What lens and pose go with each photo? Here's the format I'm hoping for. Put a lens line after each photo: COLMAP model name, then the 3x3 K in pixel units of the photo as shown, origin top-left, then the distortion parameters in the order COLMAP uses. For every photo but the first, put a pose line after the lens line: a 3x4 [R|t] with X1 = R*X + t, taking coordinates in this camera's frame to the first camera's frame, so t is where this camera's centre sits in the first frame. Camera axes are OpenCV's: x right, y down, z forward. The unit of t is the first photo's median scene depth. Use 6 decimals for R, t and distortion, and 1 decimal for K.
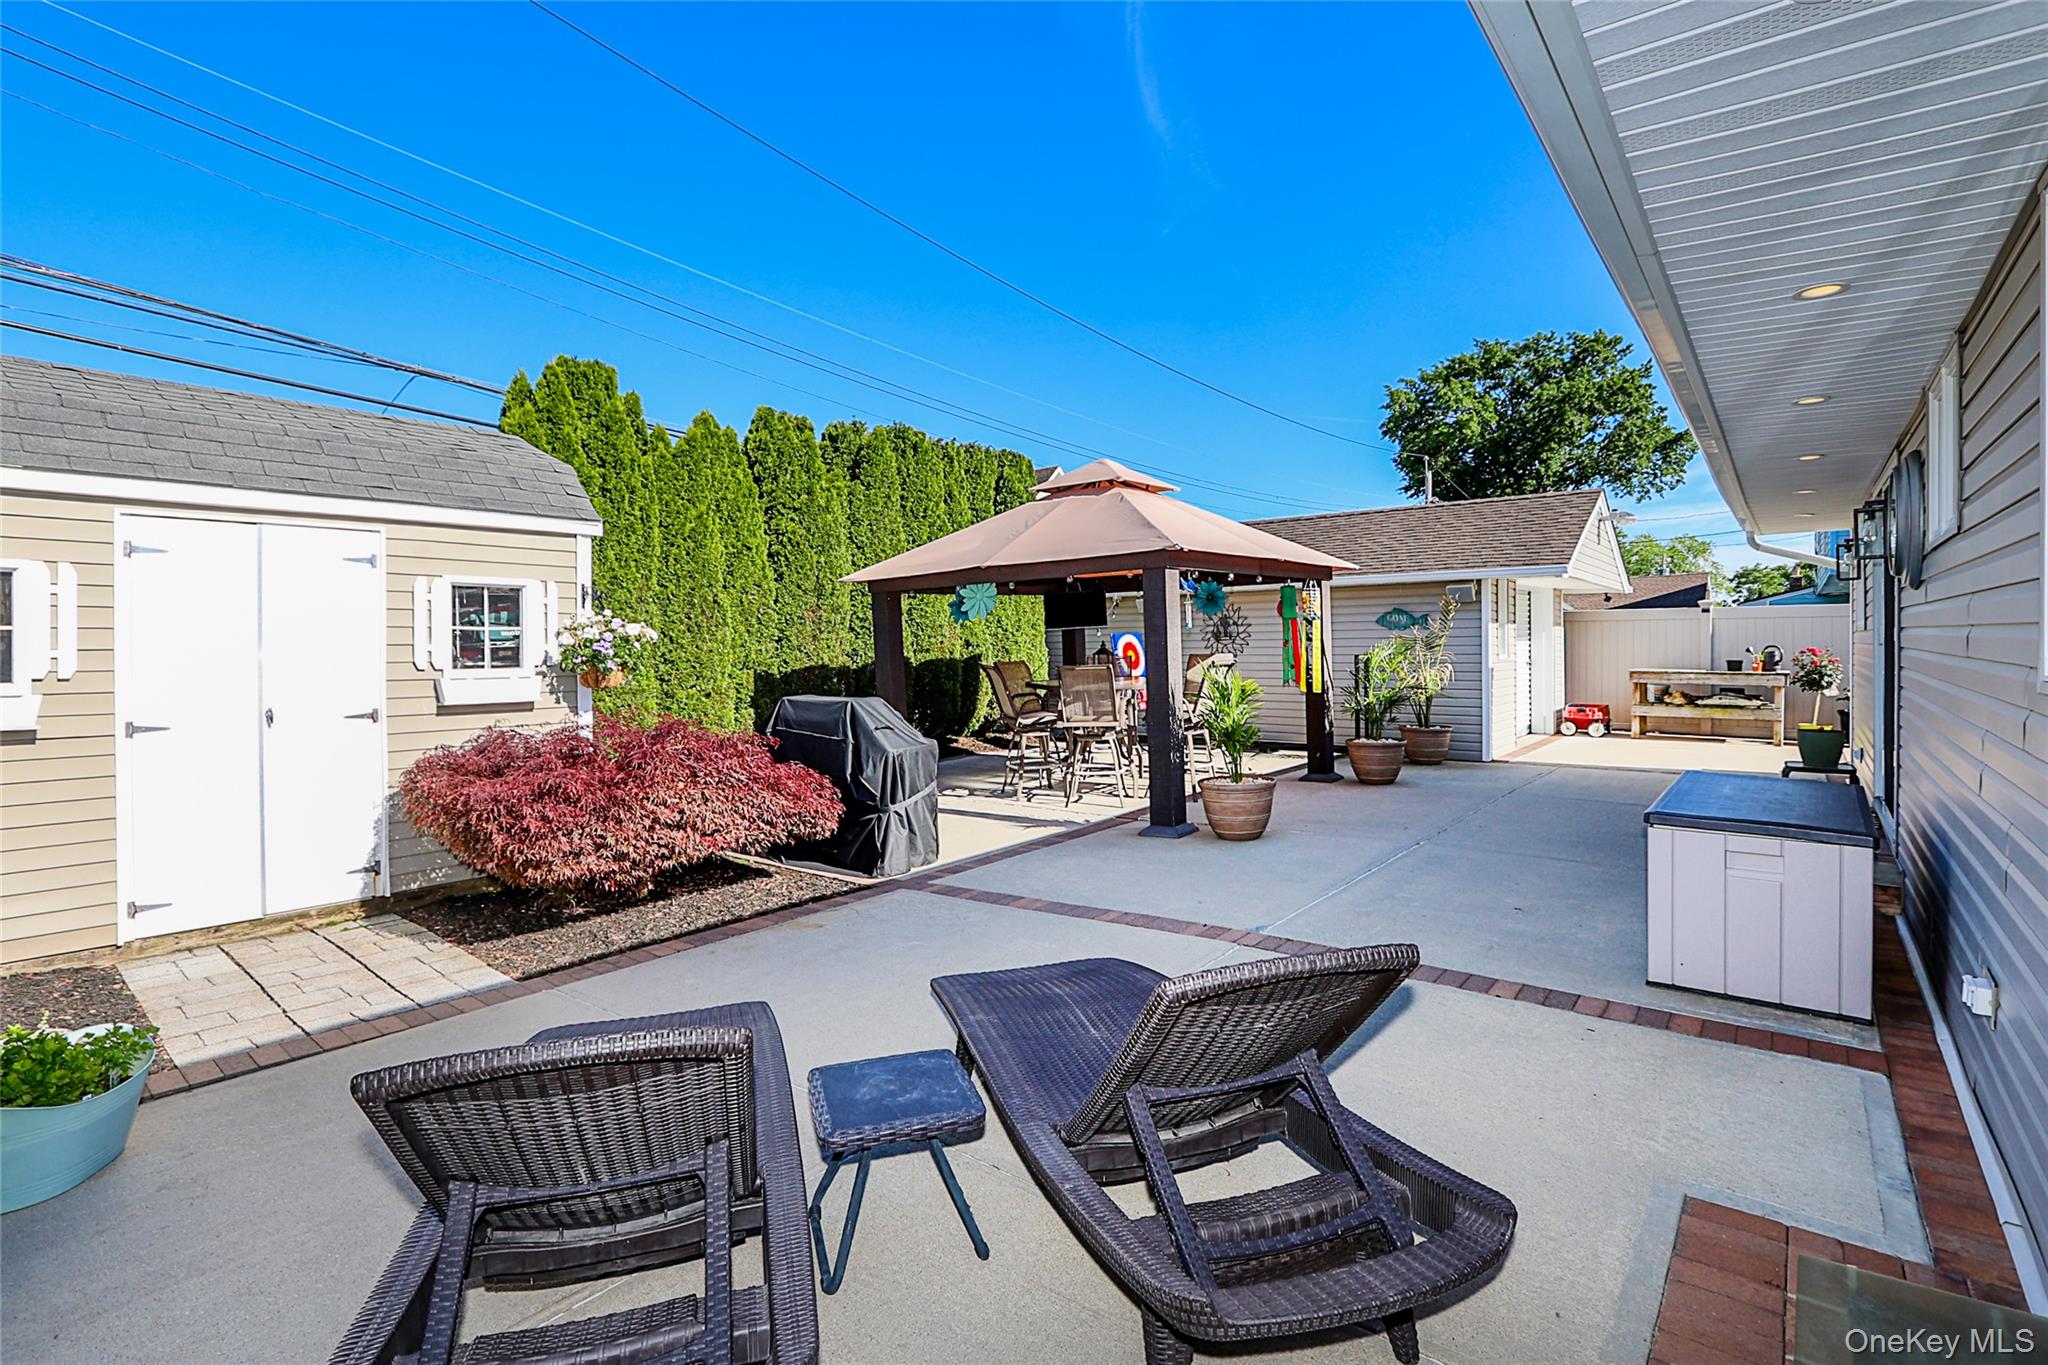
lens RADIAL K [[975.4, 0, 1015.7], [0, 975.4, 665.5], [0, 0, 1]] dist [-0.012994, 0.001216]
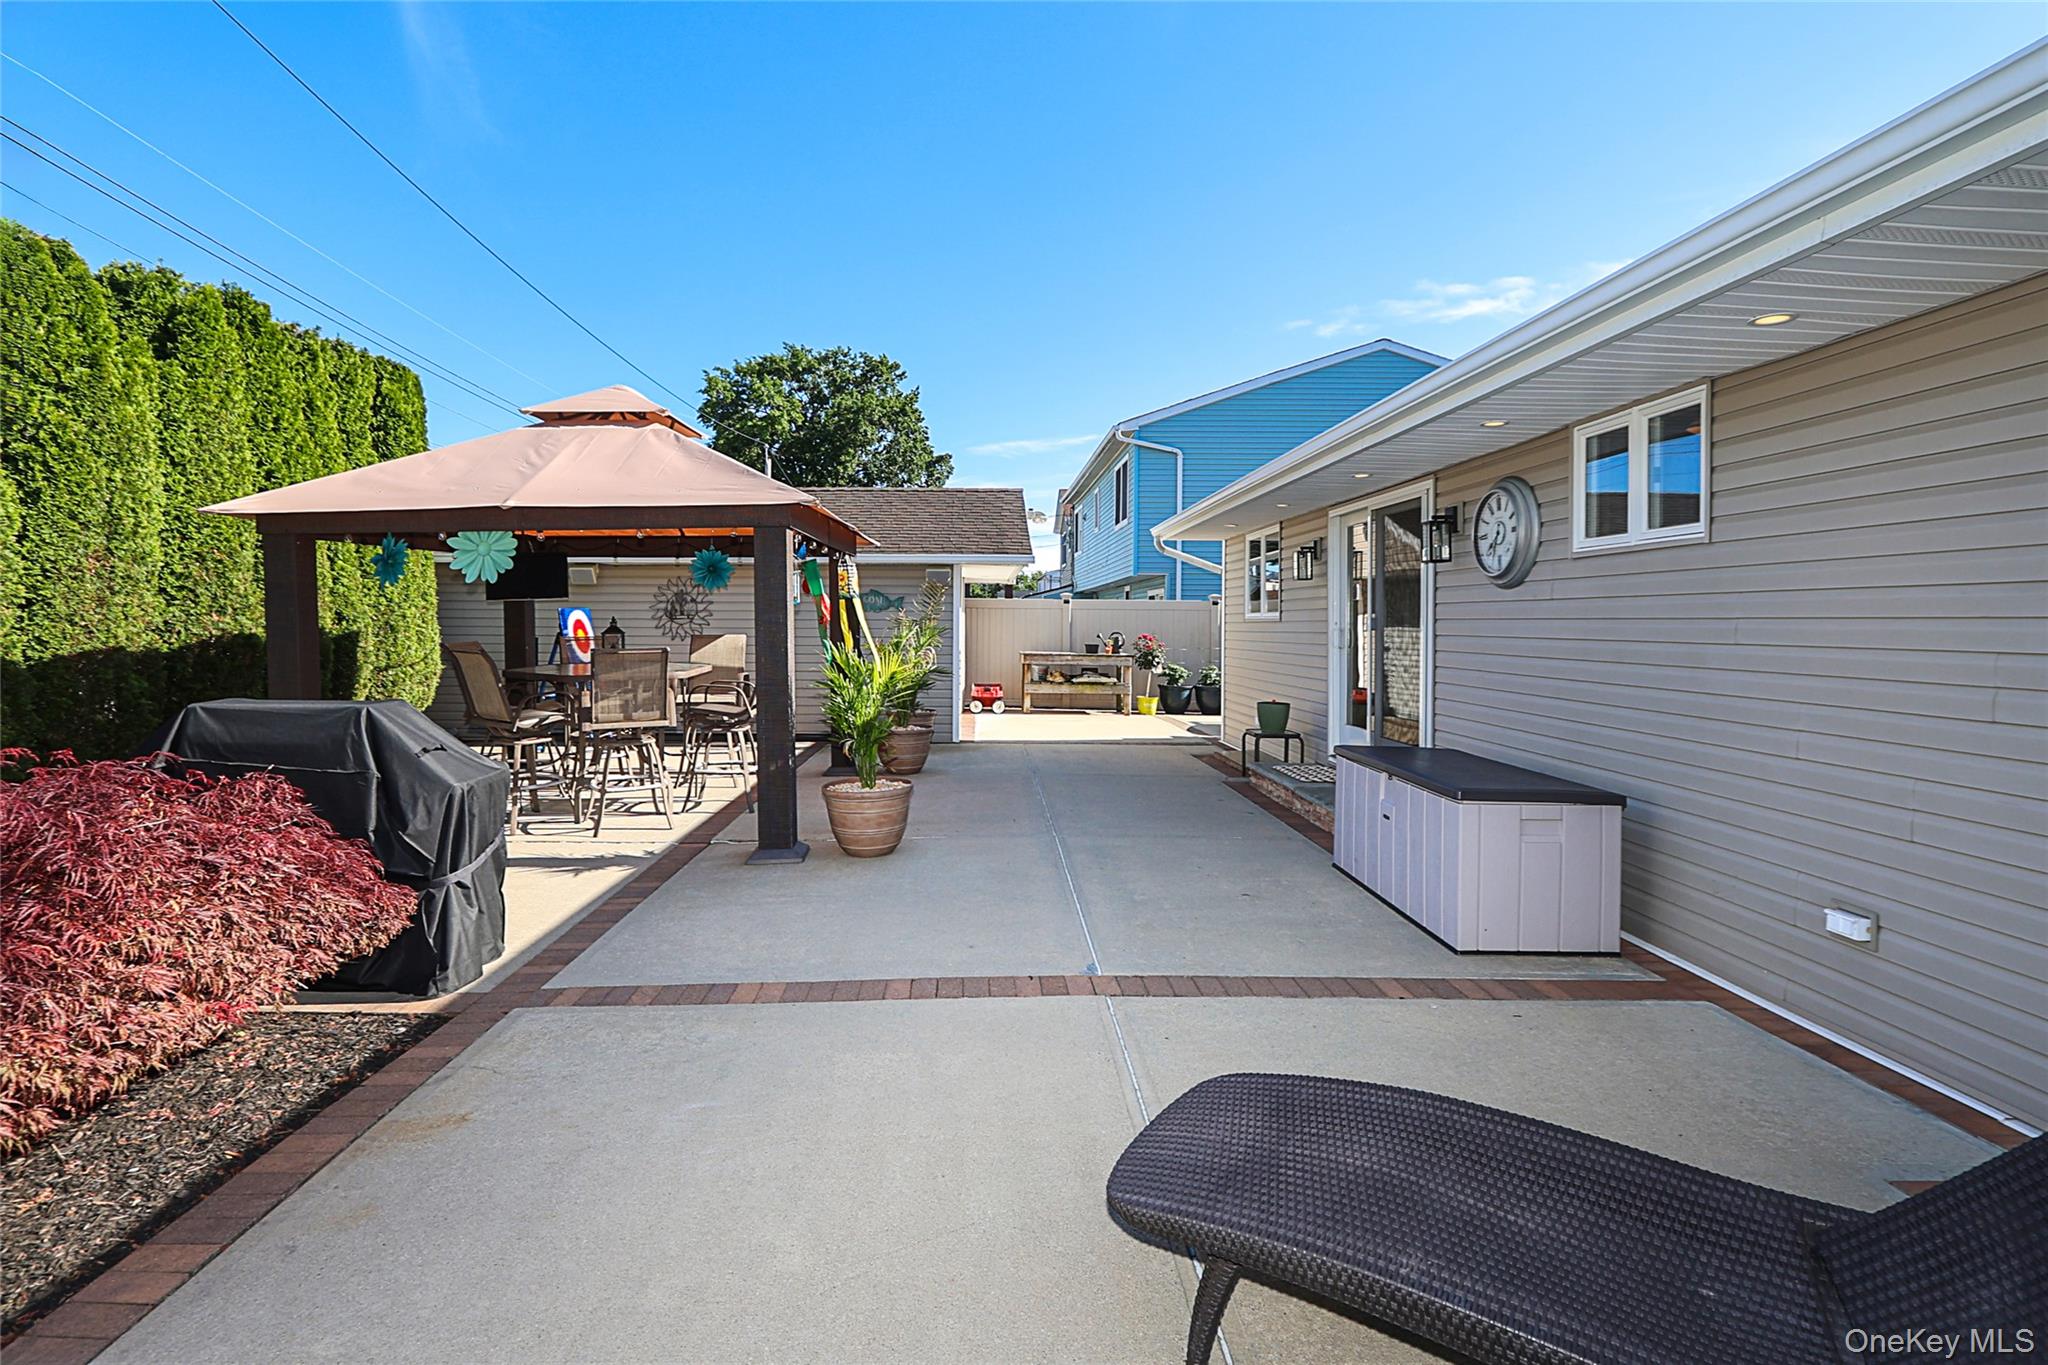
lens RADIAL K [[975.4, 0, 949.4], [0, 975.4, 627.7], [0, 0, 1]] dist [-0.012994, 0.001216]
pose [[0.781698, 0.014619, 0.623486, -0.150316], [-0.002013, 0.999779, -0.020918, -0.000679], [-0.623654, 0.015097, 0.781555, 0.176346]]
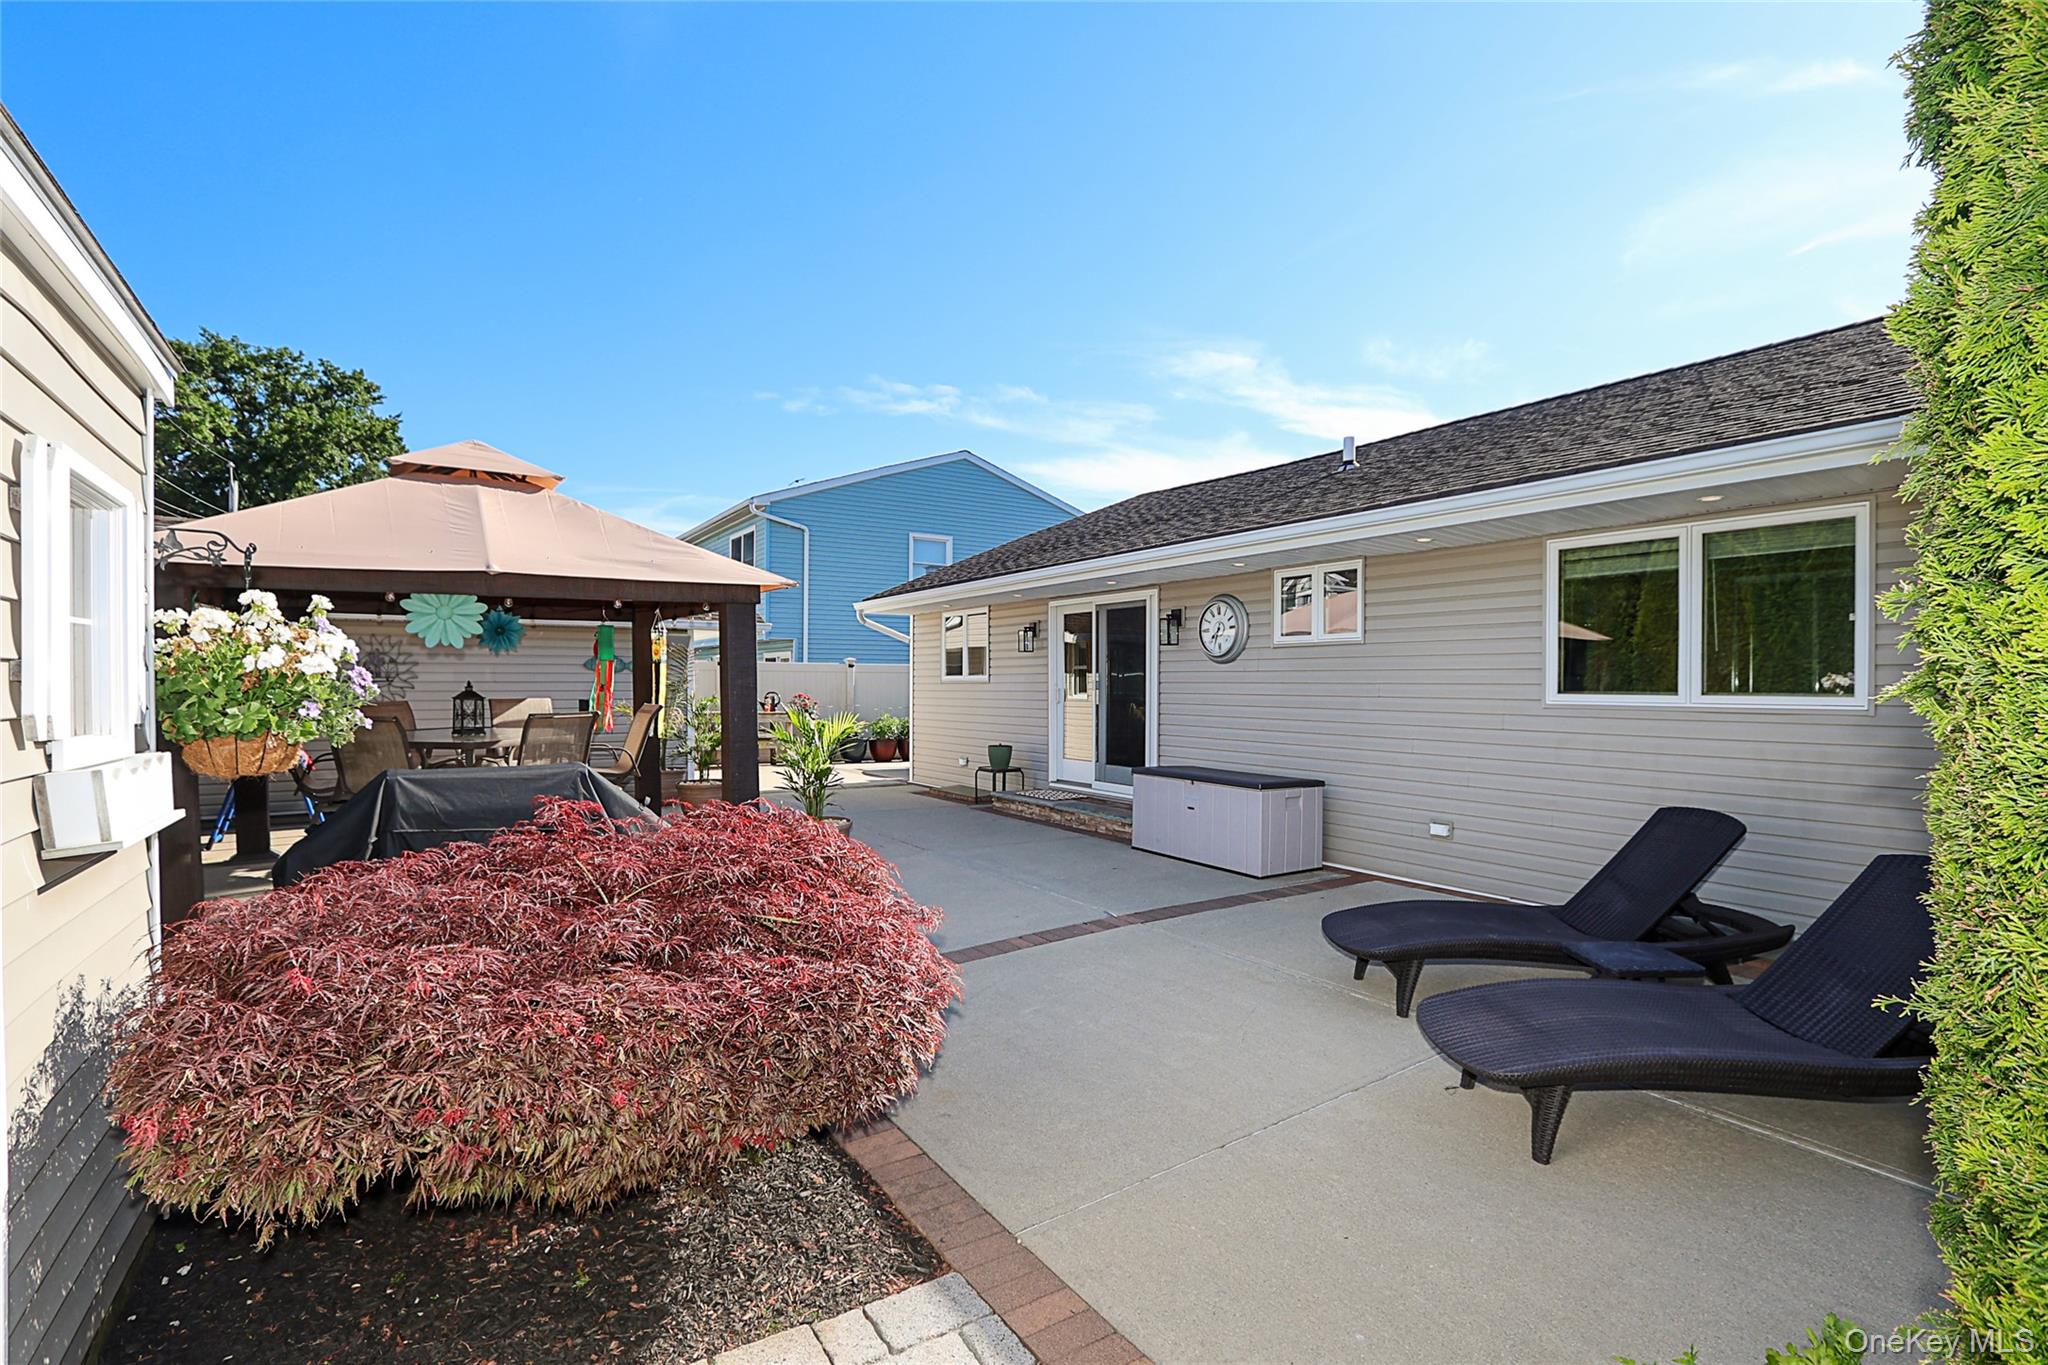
lens RADIAL K [[975.4, 0, 1006.2], [0, 975.4, 686.4], [0, 0, 1]] dist [-0.012994, 0.001216]
pose [[0.283840, 0.011026, 0.958808, -0.409636], [0.015733, 0.999746, -0.016155, -0.002397], [-0.958743, 0.019670, 0.283594, 0.314743]]
